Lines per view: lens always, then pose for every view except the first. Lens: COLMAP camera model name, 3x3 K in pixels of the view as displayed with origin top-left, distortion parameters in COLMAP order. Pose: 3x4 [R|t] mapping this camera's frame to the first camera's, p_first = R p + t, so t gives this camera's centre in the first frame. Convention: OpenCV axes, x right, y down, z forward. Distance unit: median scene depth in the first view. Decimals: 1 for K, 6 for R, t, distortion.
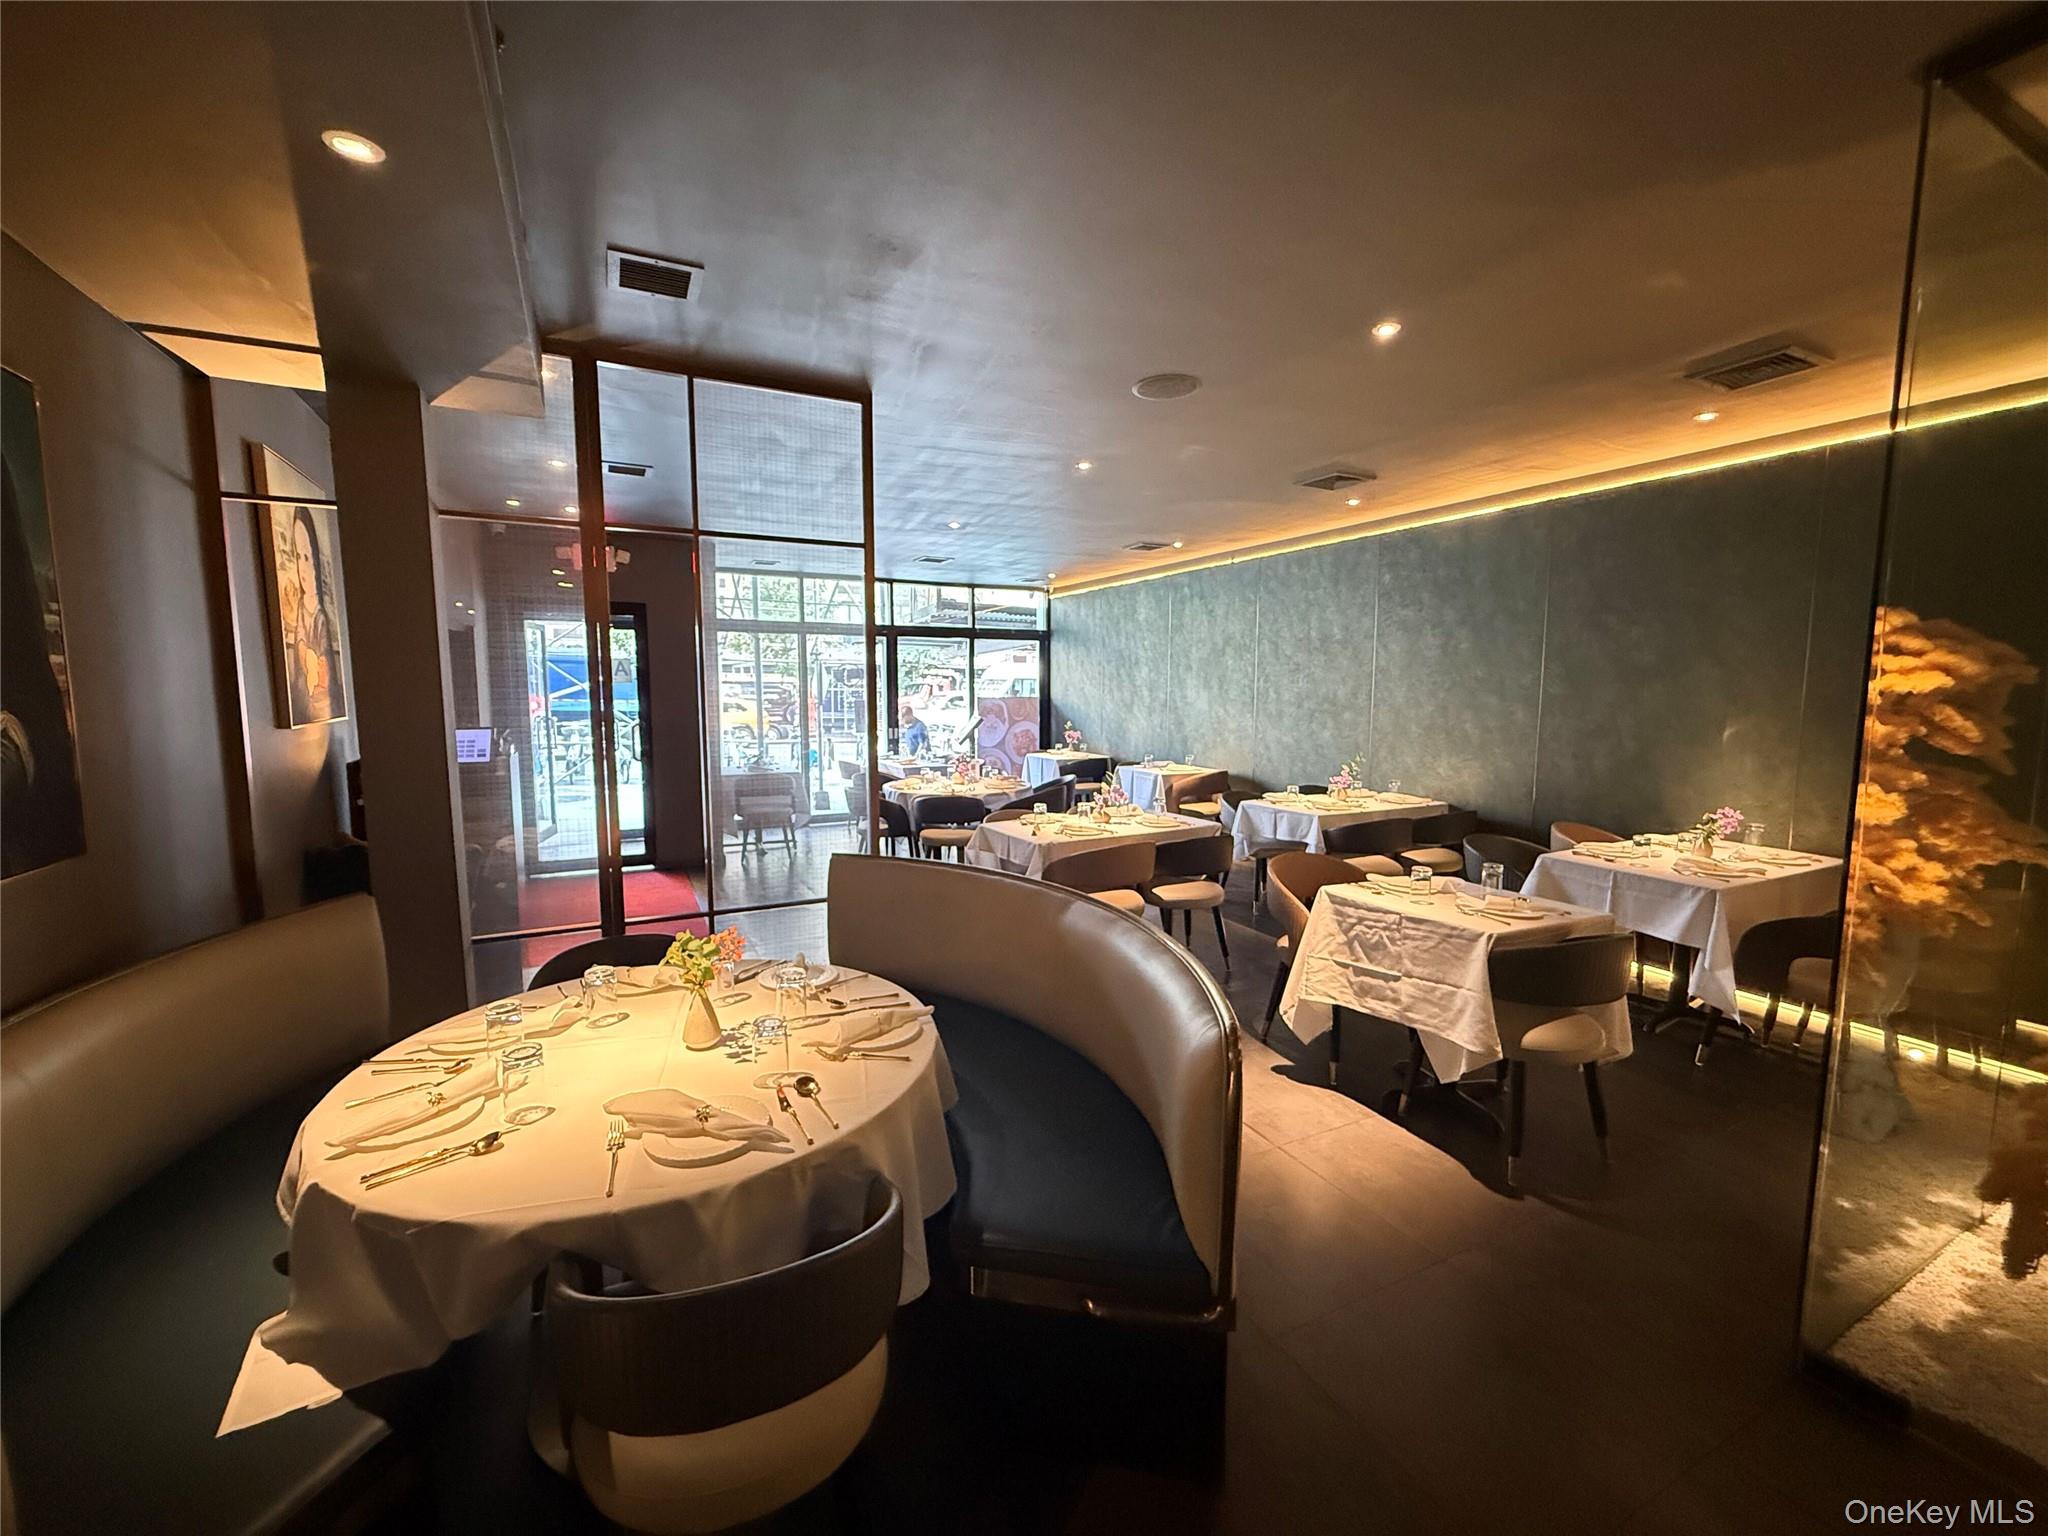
lens RADIAL K [[817.8, 0, 1022.2], [0, 817.8, 773.8], [0, 0, 1]] dist [0.001705, 0.000893]
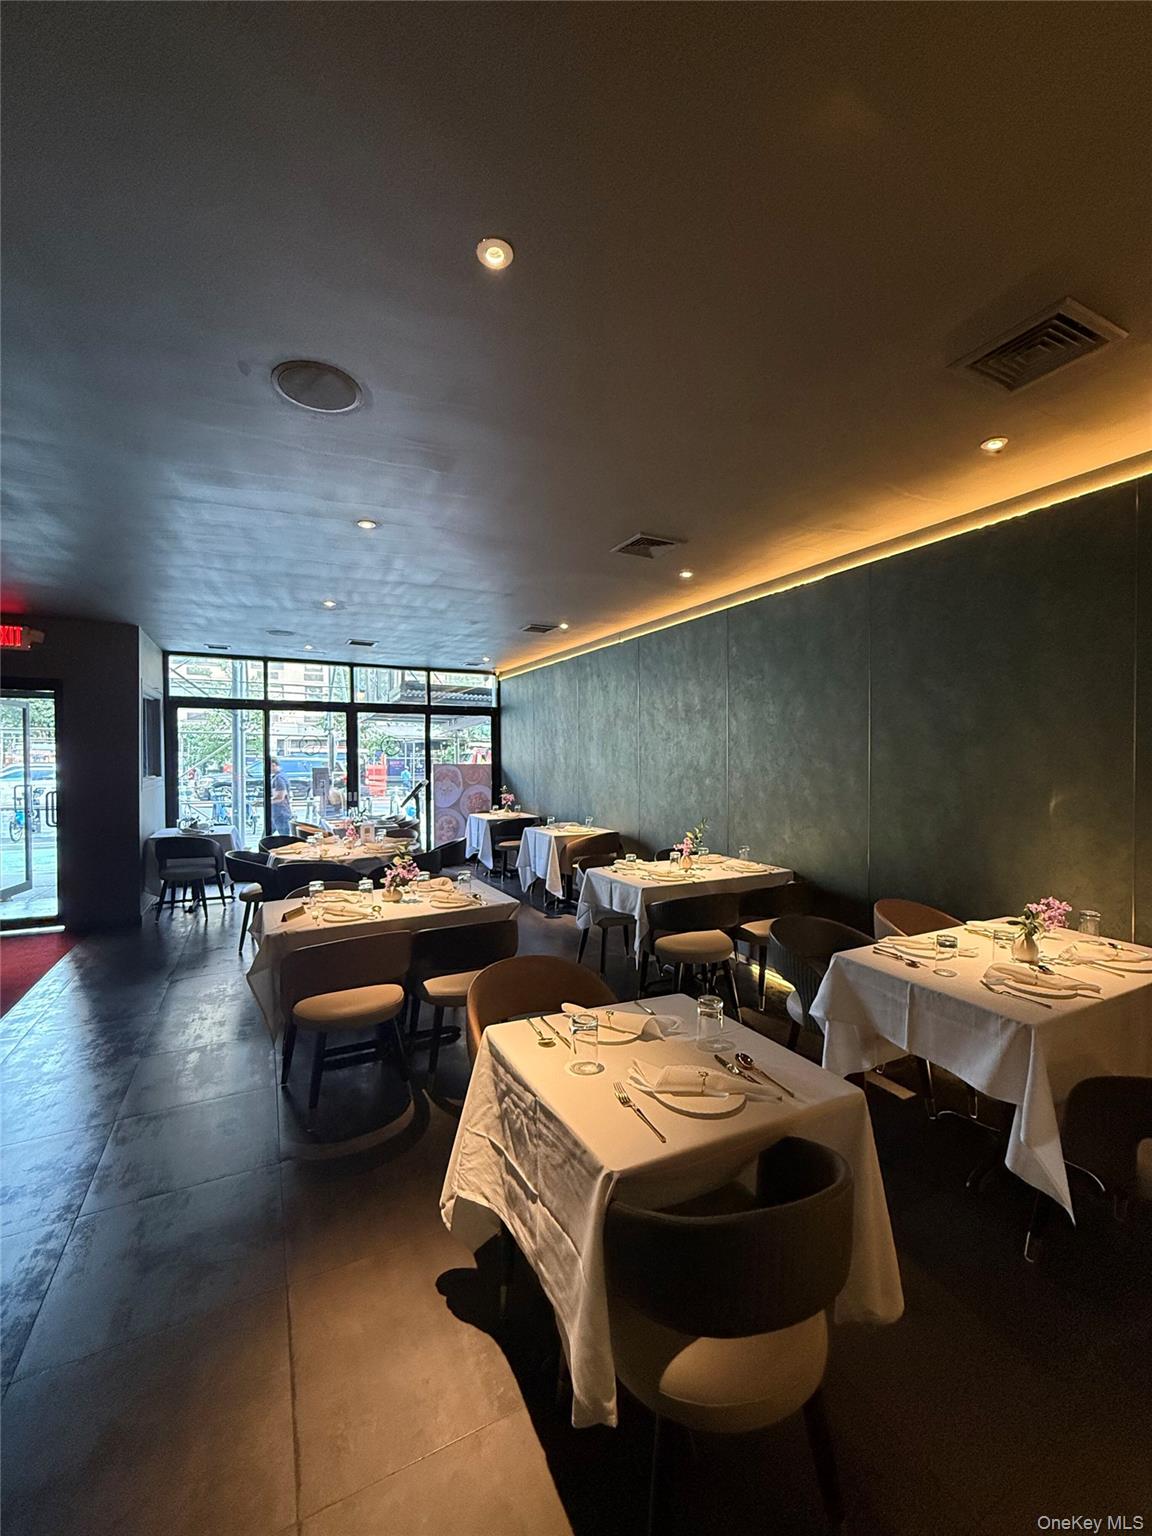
lens RADIAL K [[613.4, 0, 573.2], [0, 613.4, 769.1], [0, 0, 1]] dist [0.001705, 0.000893]
pose [[0.999985, -0.003467, 0.004287, 0.223074], [0.003816, 0.996441, -0.084211, -0.021977], [-0.003980, 0.084226, 0.996439, 0.221382]]
